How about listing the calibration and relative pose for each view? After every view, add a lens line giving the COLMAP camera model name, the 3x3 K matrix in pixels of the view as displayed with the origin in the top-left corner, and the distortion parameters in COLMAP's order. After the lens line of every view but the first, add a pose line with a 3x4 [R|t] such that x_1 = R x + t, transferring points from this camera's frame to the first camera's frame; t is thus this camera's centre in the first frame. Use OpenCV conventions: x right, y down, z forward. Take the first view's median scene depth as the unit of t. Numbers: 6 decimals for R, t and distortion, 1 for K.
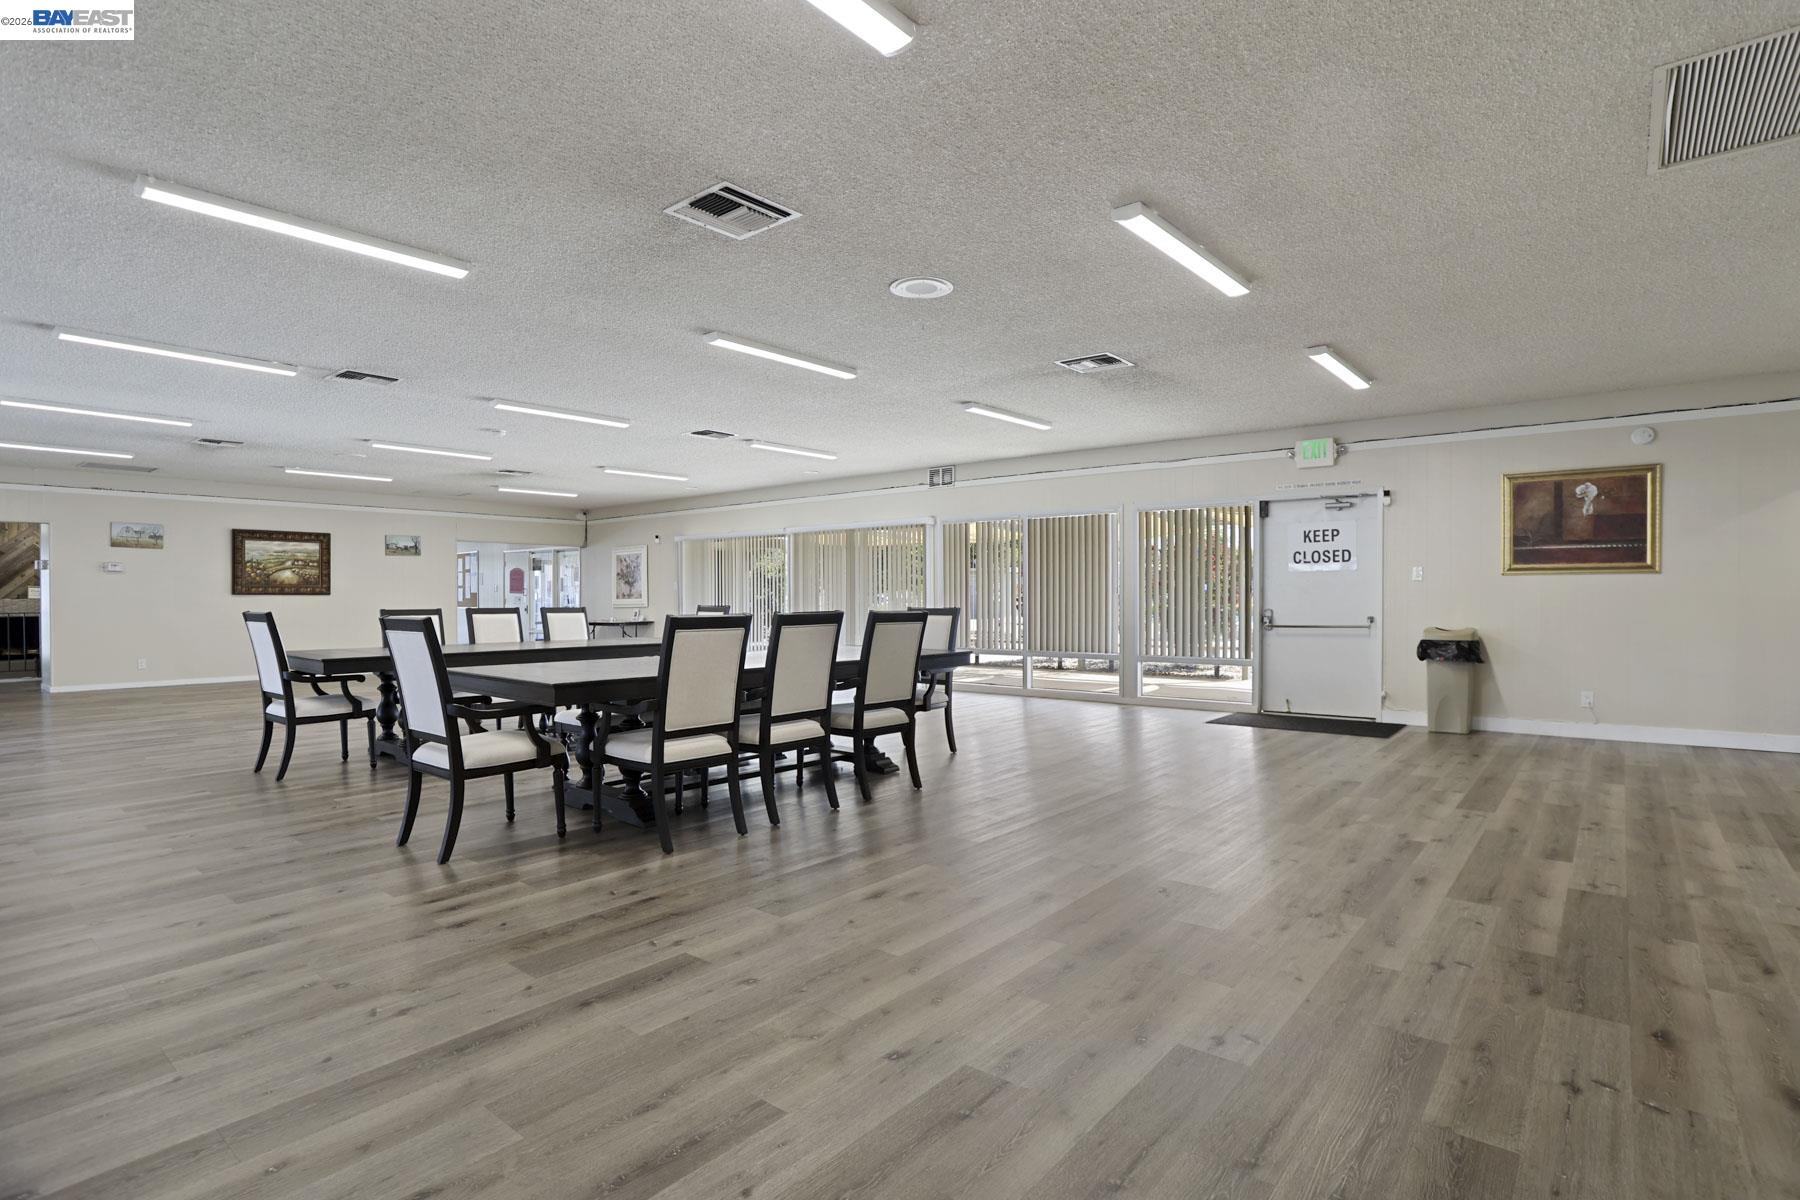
lens RADIAL K [[896.4, 0, 905.8], [0, 896.4, 590.3], [0, 0, 1]] dist [-0.003985, 0.000108]
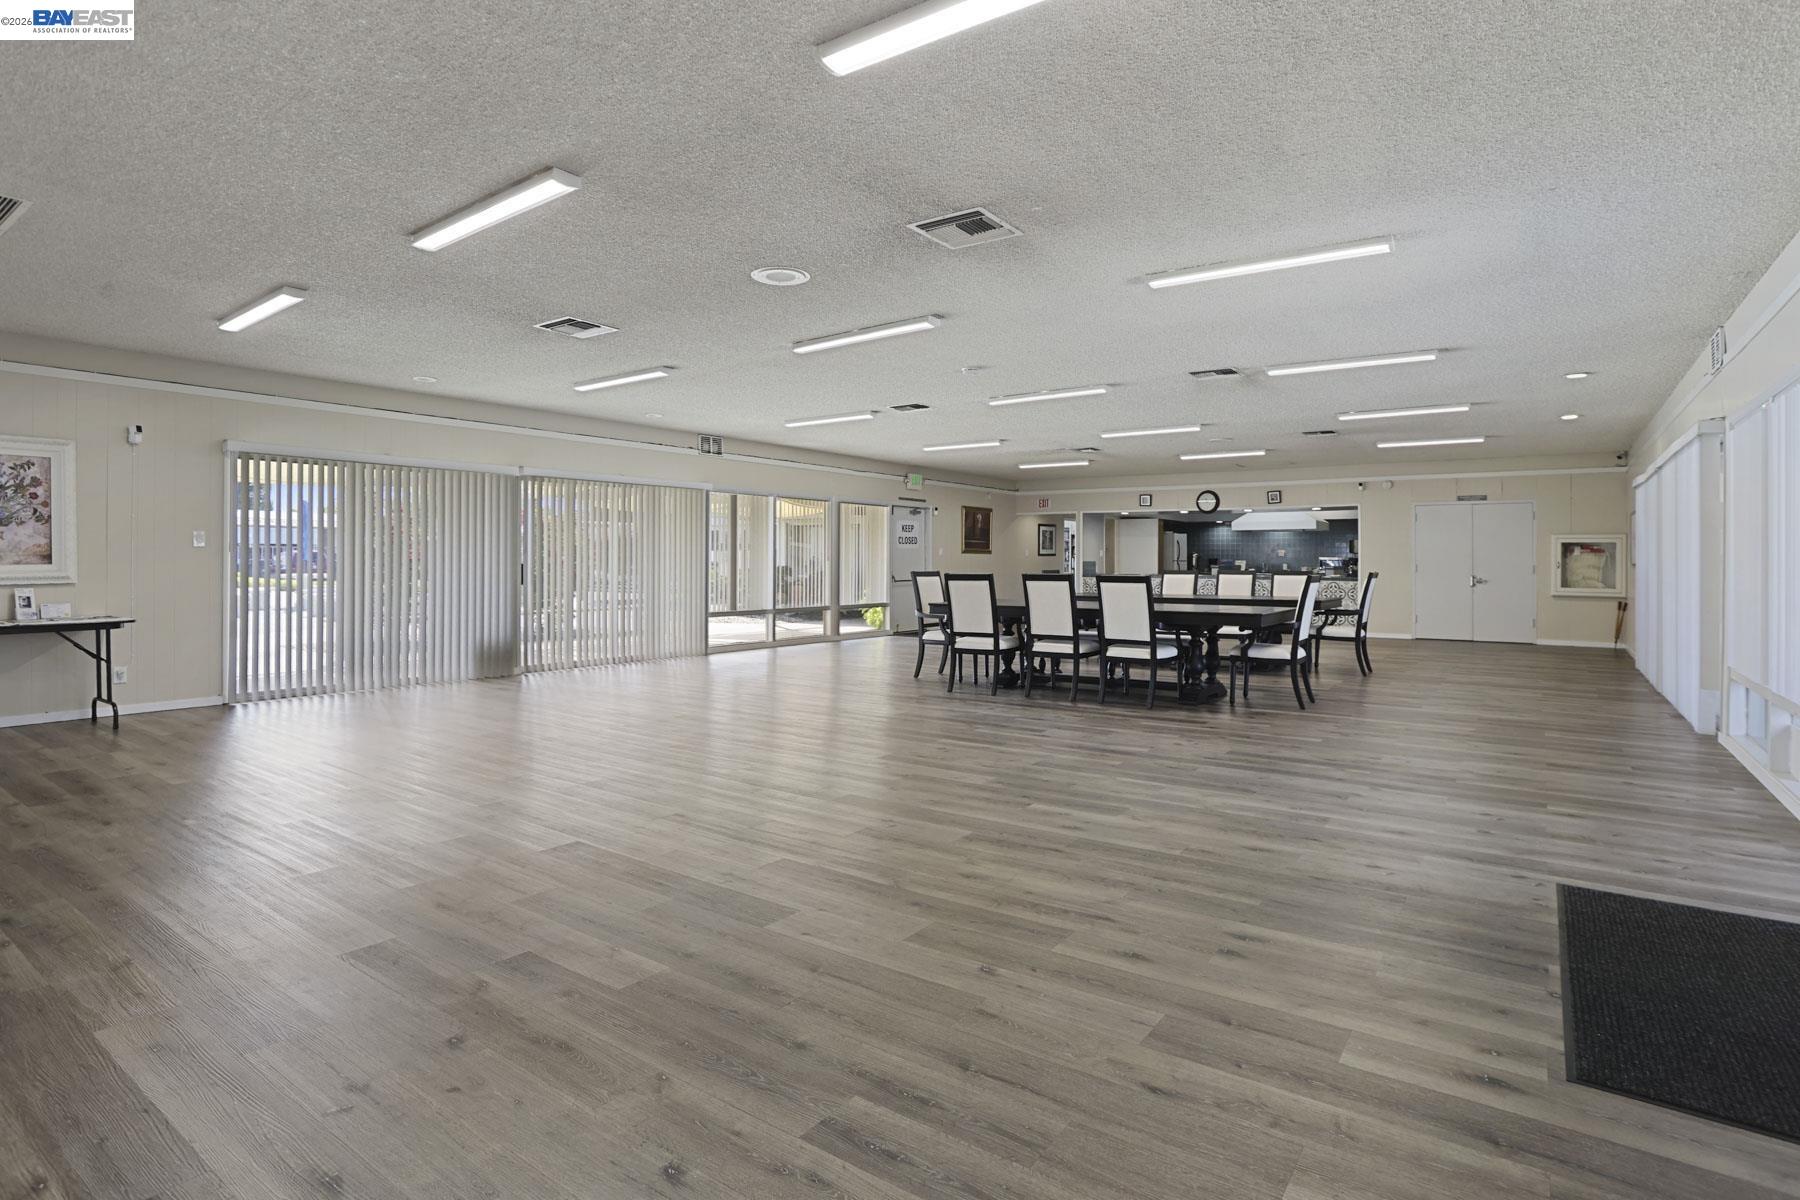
lens RADIAL K [[896.4, 0, 905.8], [0, 896.4, 590.3], [0, 0, 1]] dist [-0.003985, 0.000108]
pose [[-0.036709, -0.030432, 0.998863, -1.320837], [-0.007212, 0.999518, 0.030187, 0.007847], [-0.999300, -0.006095, -0.036911, 1.081694]]
